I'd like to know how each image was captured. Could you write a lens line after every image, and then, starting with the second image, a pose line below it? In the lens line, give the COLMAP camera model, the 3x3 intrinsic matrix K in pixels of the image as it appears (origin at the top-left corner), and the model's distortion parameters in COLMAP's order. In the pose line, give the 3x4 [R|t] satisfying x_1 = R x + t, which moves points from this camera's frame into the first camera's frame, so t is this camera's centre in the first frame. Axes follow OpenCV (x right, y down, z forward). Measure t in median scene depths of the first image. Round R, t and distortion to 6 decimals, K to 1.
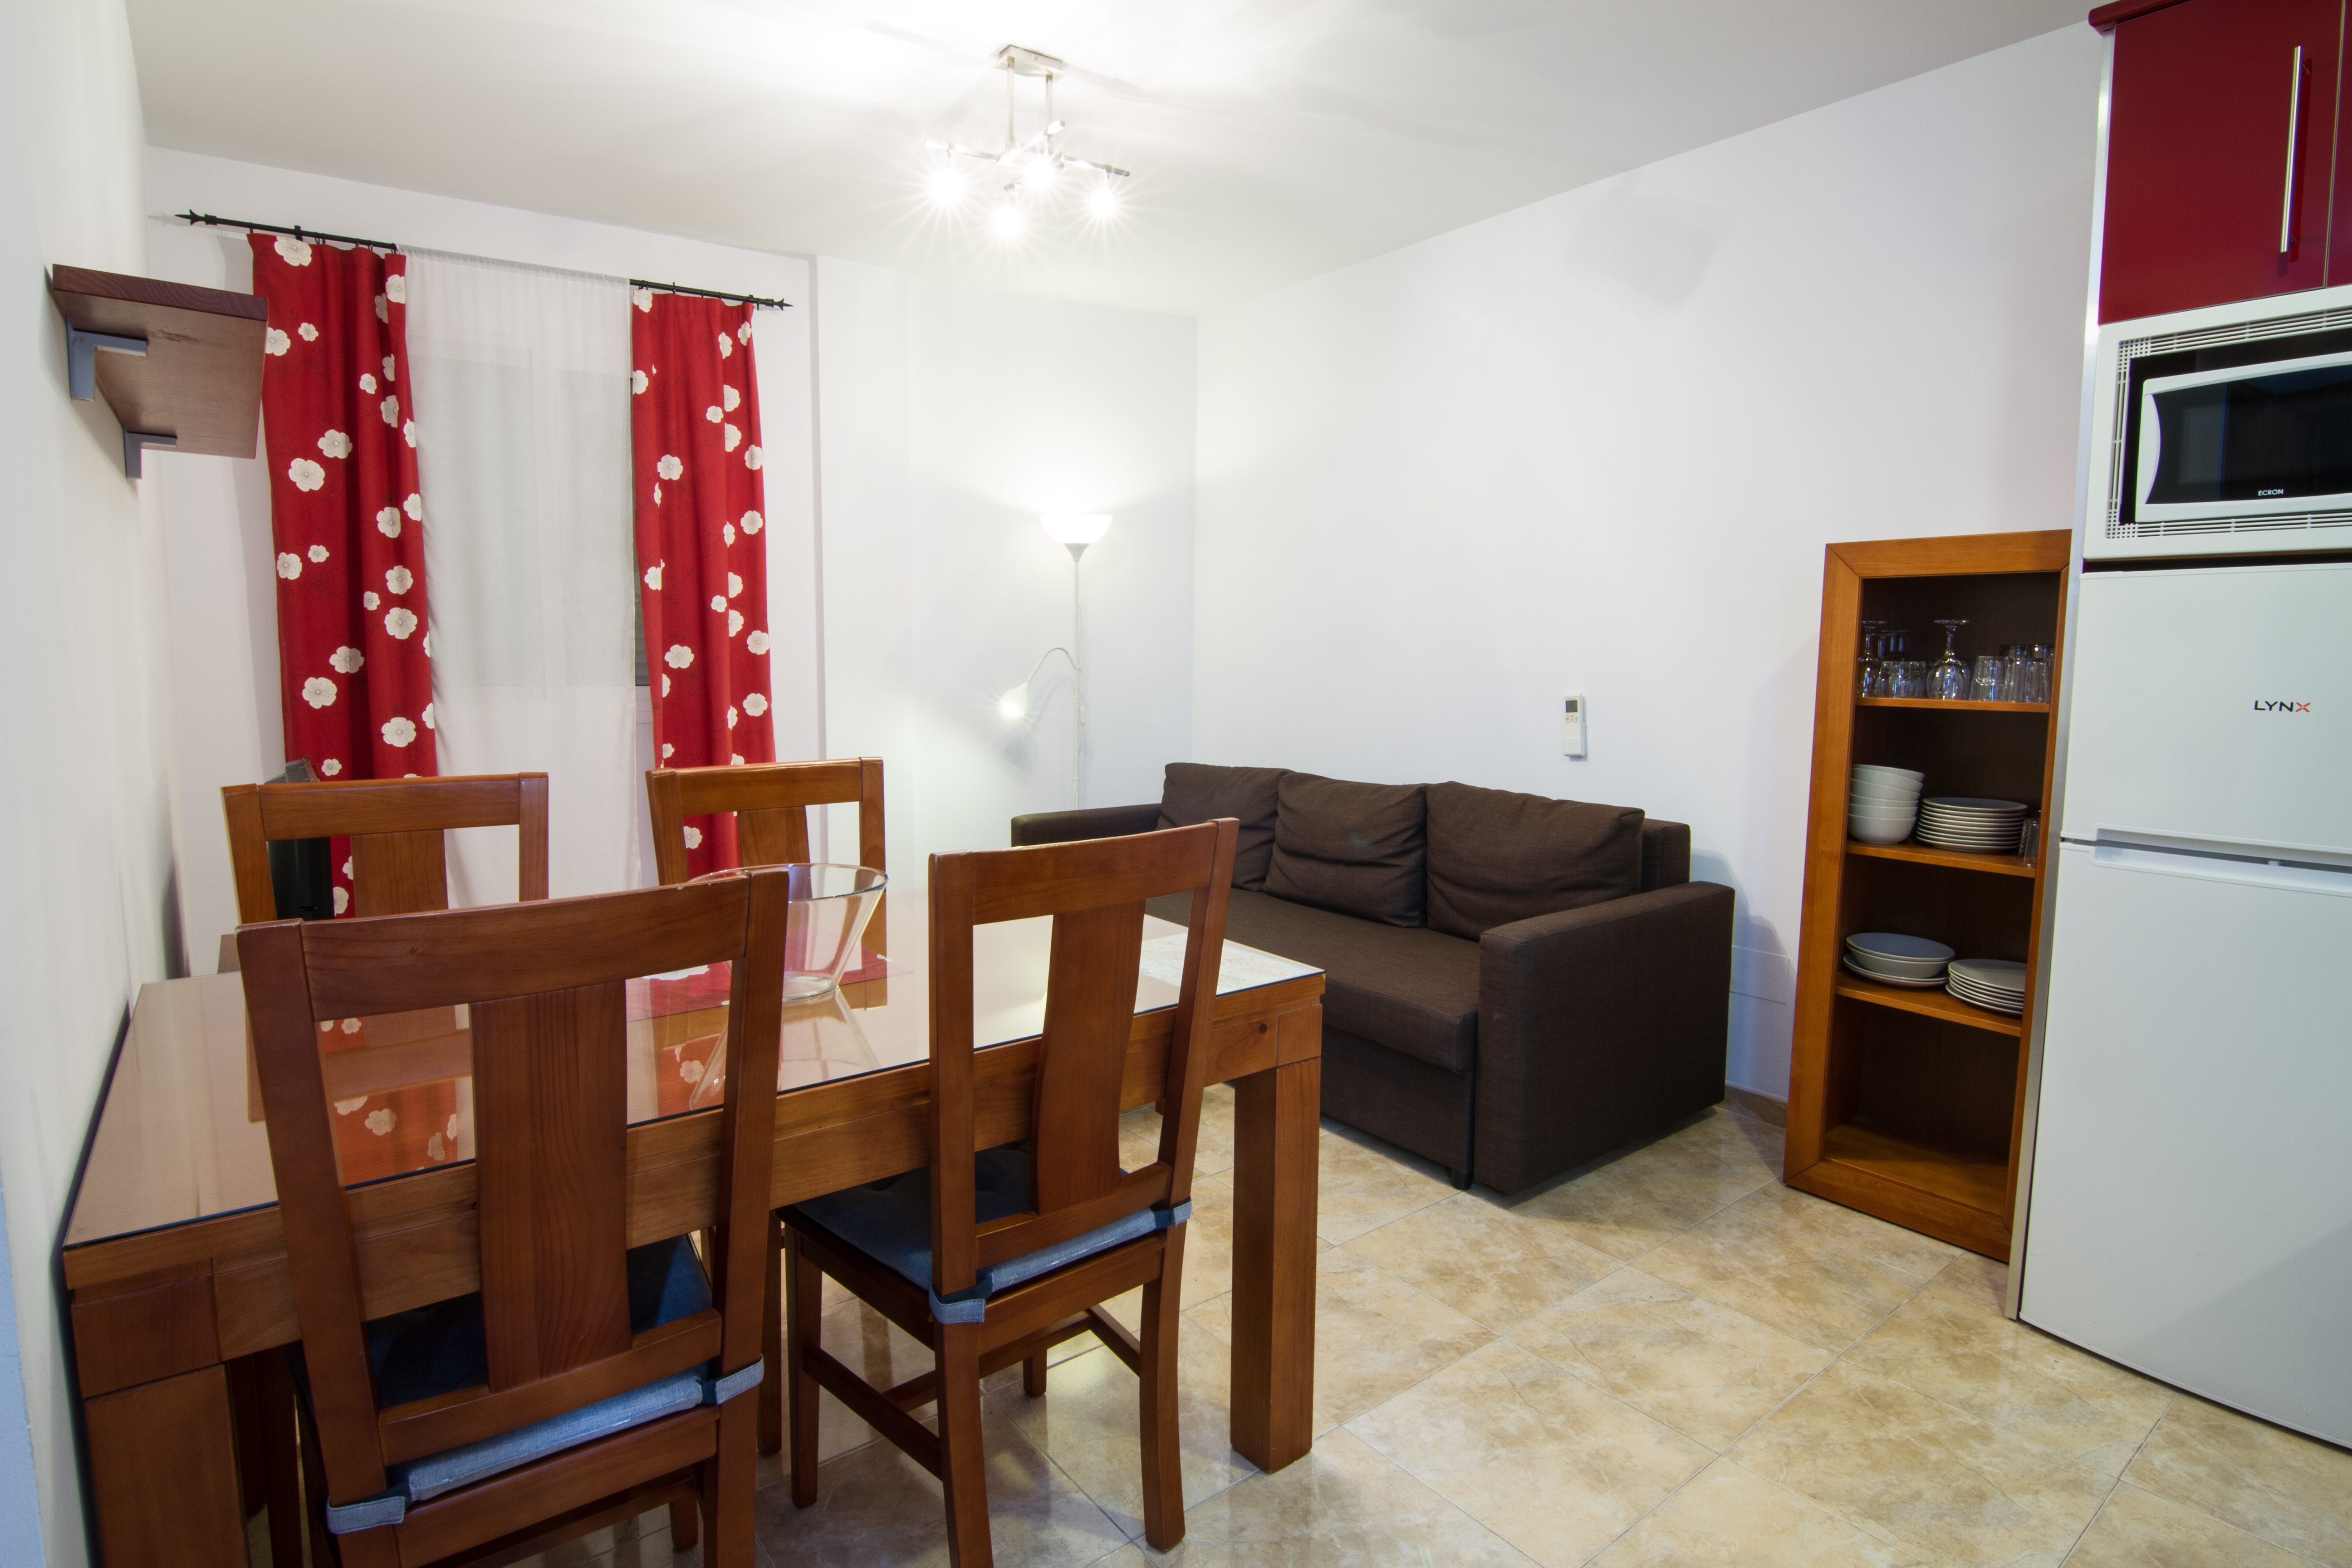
lens RADIAL K [[1201.4, 0, 1178.9], [0, 1201.4, 779.0], [0, 0, 1]] dist [-0.001176, -0.012781]
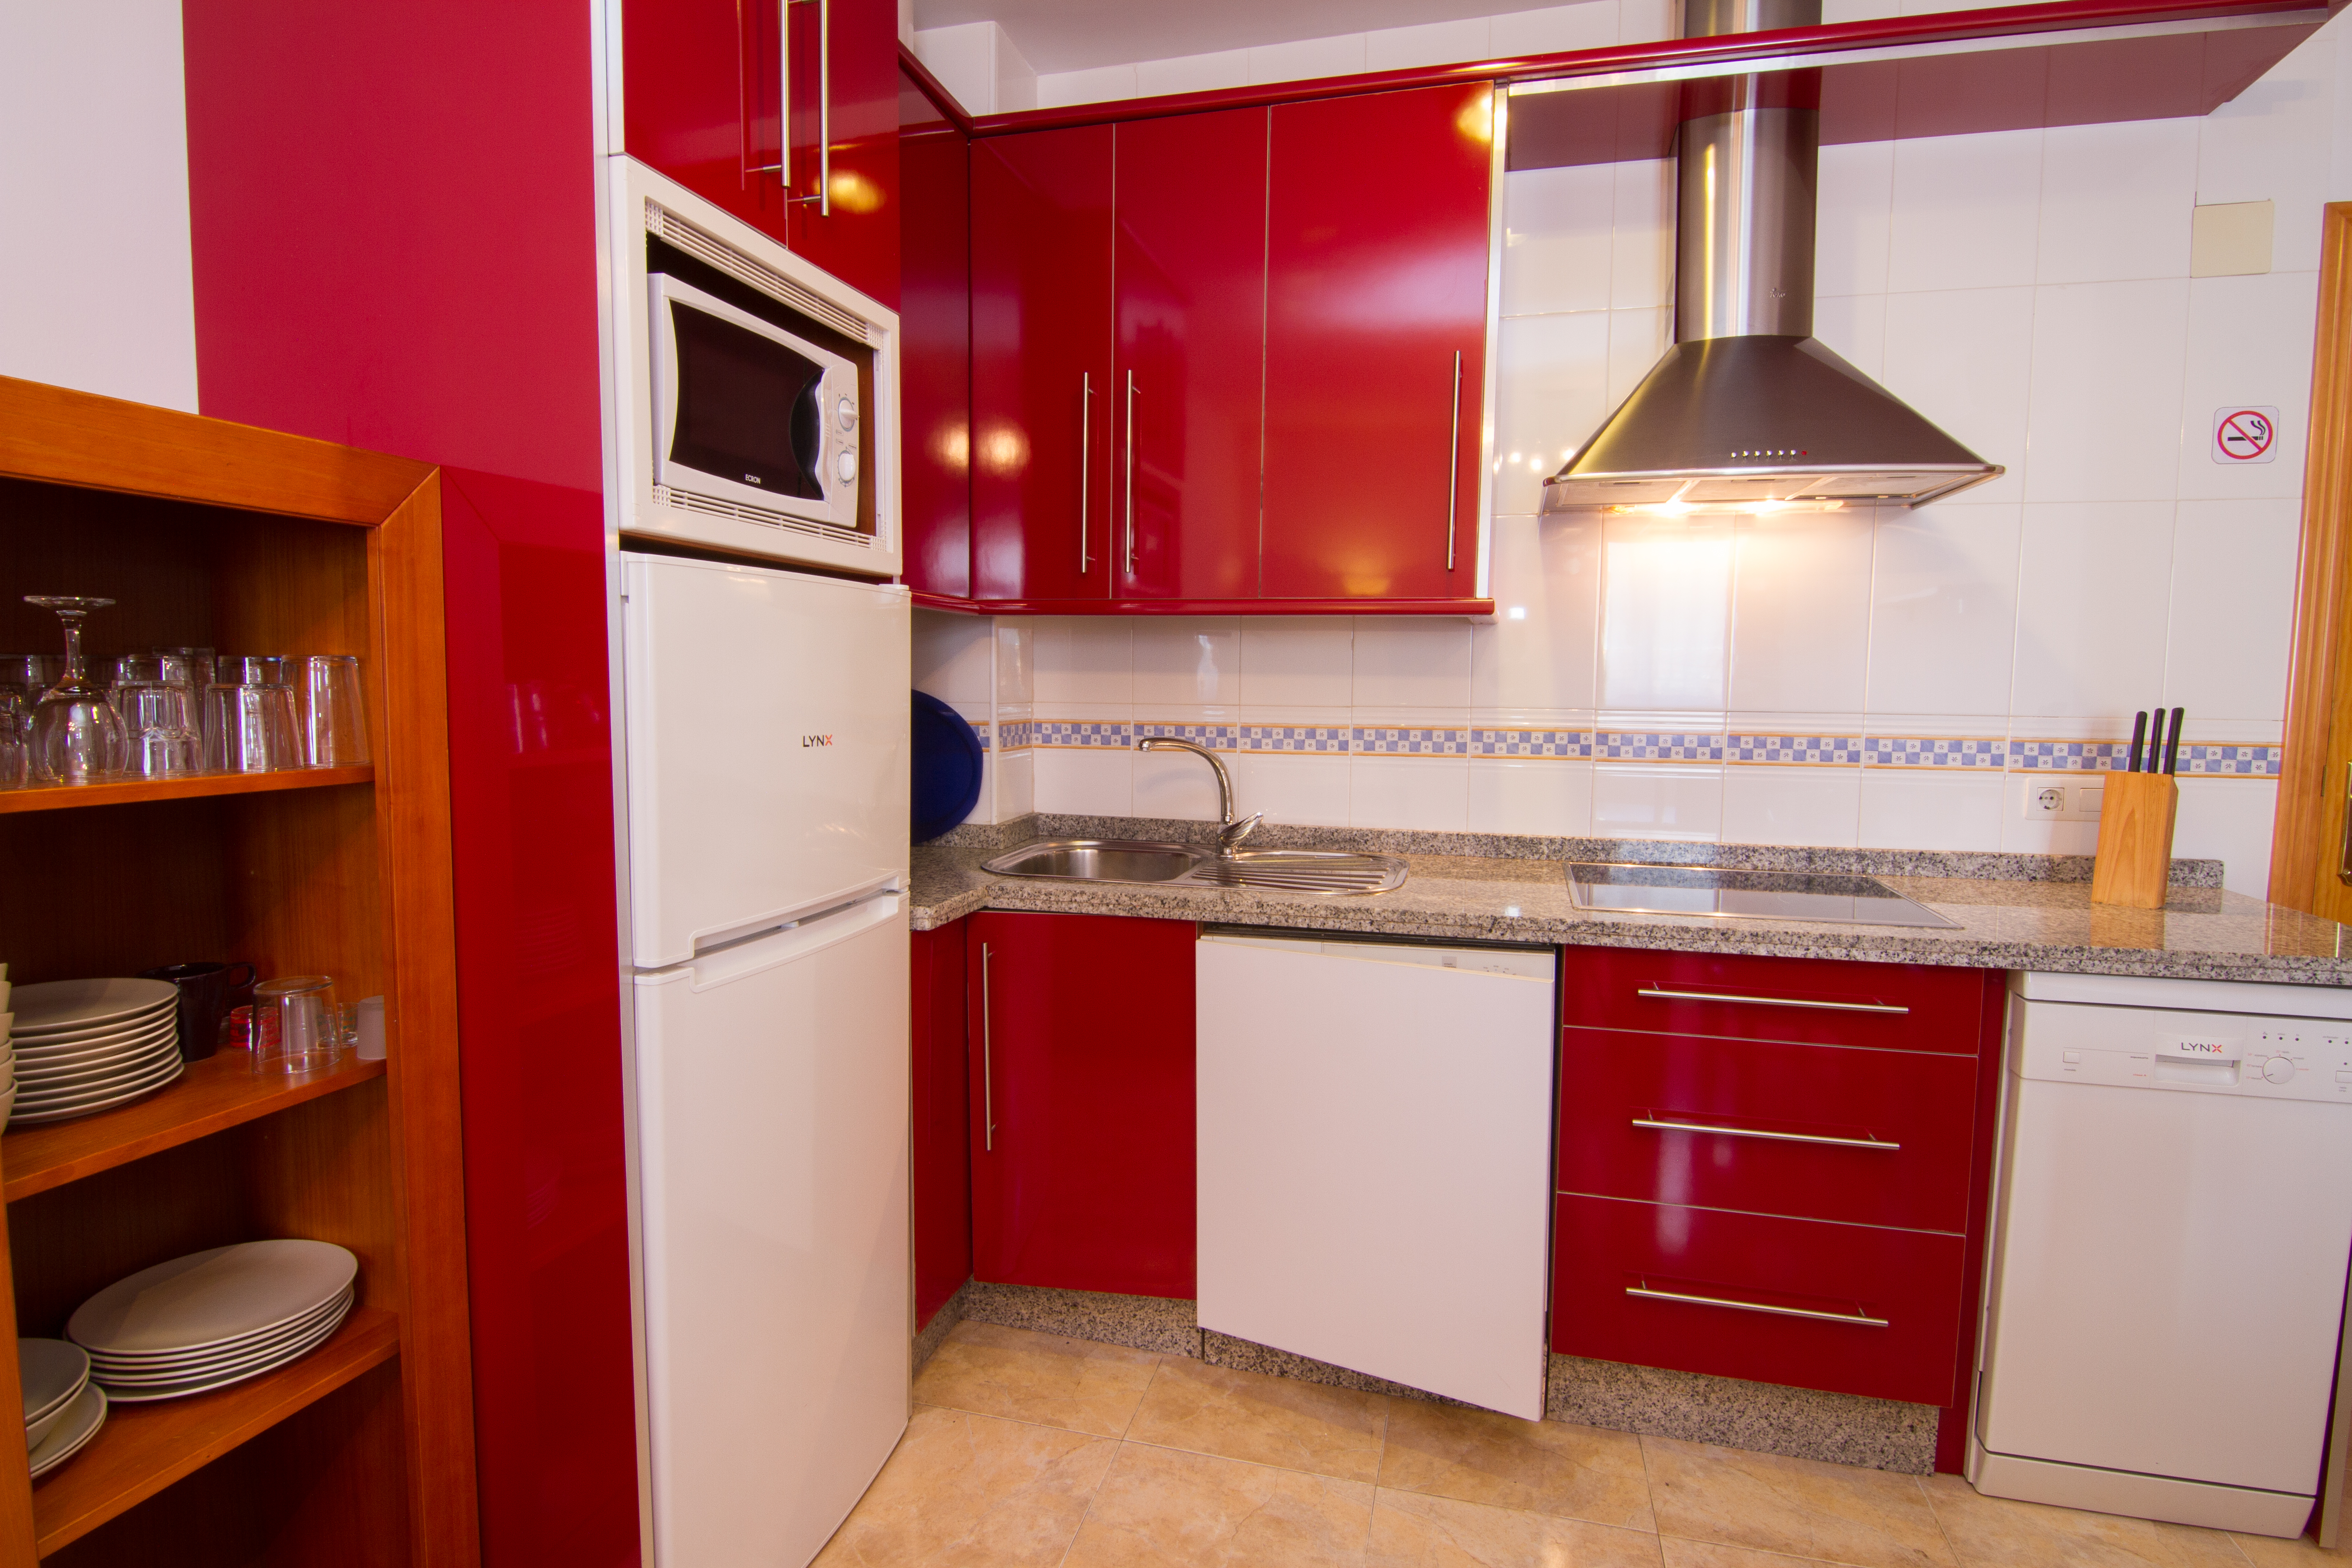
lens RADIAL K [[1201.4, 0, 1178.9], [0, 1201.4, 779.0], [0, 0, 1]] dist [-0.001176, -0.012781]
pose [[-0.604455, -0.079220, 0.792691, 0.066007], [0.067401, 0.986390, 0.149974, -0.117366], [-0.793783, 0.144081, -0.590889, 1.050658]]
